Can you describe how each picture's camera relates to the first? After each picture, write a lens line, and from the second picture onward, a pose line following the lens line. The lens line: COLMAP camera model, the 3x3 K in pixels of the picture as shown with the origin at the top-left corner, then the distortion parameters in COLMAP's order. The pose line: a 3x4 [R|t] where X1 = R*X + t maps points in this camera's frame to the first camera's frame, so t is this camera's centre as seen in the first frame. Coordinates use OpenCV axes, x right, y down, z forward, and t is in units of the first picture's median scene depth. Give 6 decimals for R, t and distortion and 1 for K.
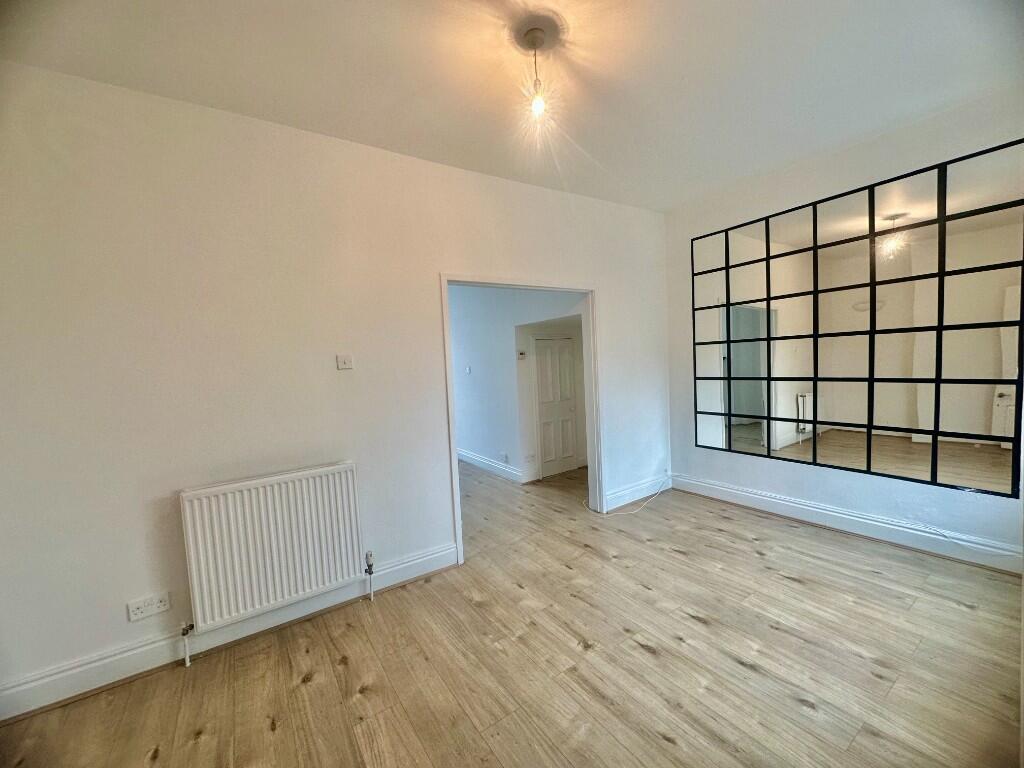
lens RADIAL K [[408.8, 0, 514.3], [0, 408.8, 385.9], [0, 0, 1]] dist [0.000125, 0.000185]
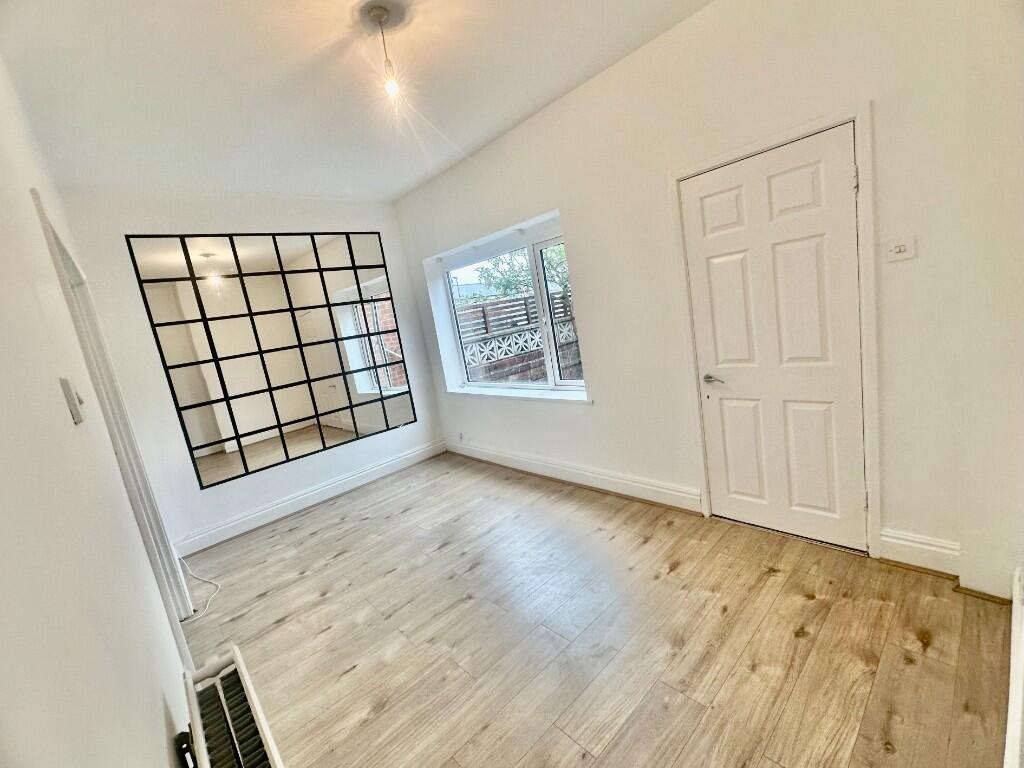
lens RADIAL K [[435.6, 0, 511.7], [0, 435.6, 384.4], [0, 0, 1]] dist [-0.000831, 0.000014]
pose [[-0.123395, -0.095493, 0.987752, -0.785864], [0.227394, 0.966154, 0.121812, -0.034450], [-0.965953, 0.239640, -0.097504, 0.713654]]
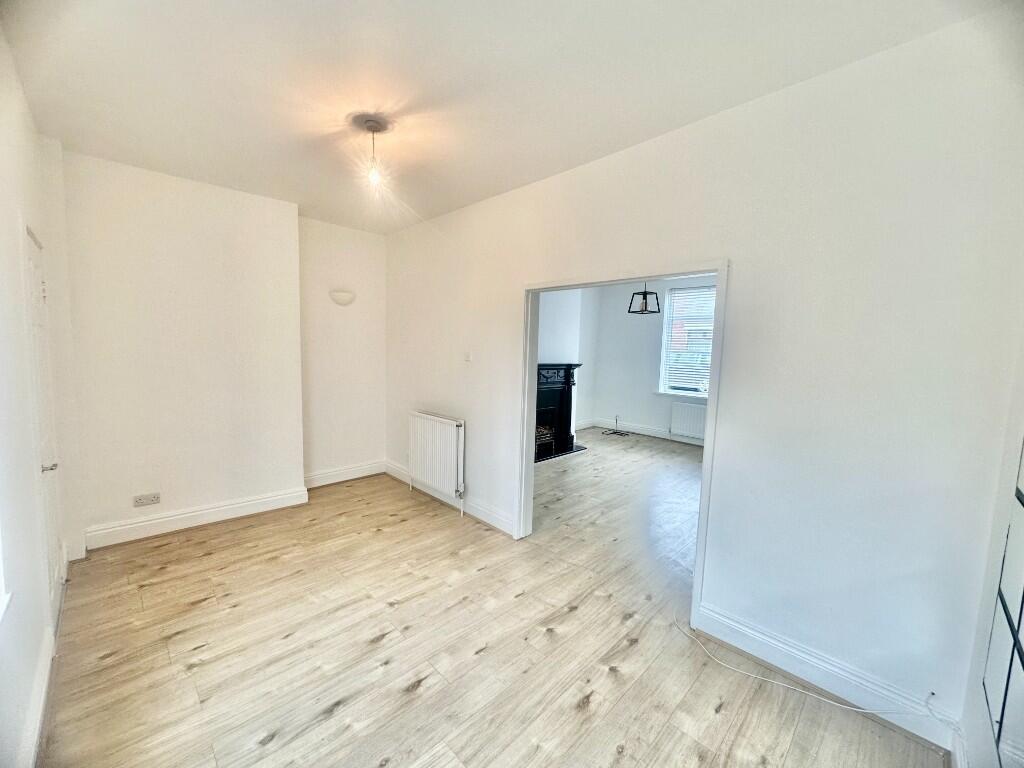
lens RADIAL K [[408.8, 0, 511.4], [0, 408.8, 387.6], [0, 0, 1]] dist [0.000125, 0.000185]
pose [[0.179523, 0.153892, -0.971642, 1.097575], [-0.098578, 0.985531, 0.137879, -0.168566], [0.978802, 0.071030, 0.192096, 0.882090]]
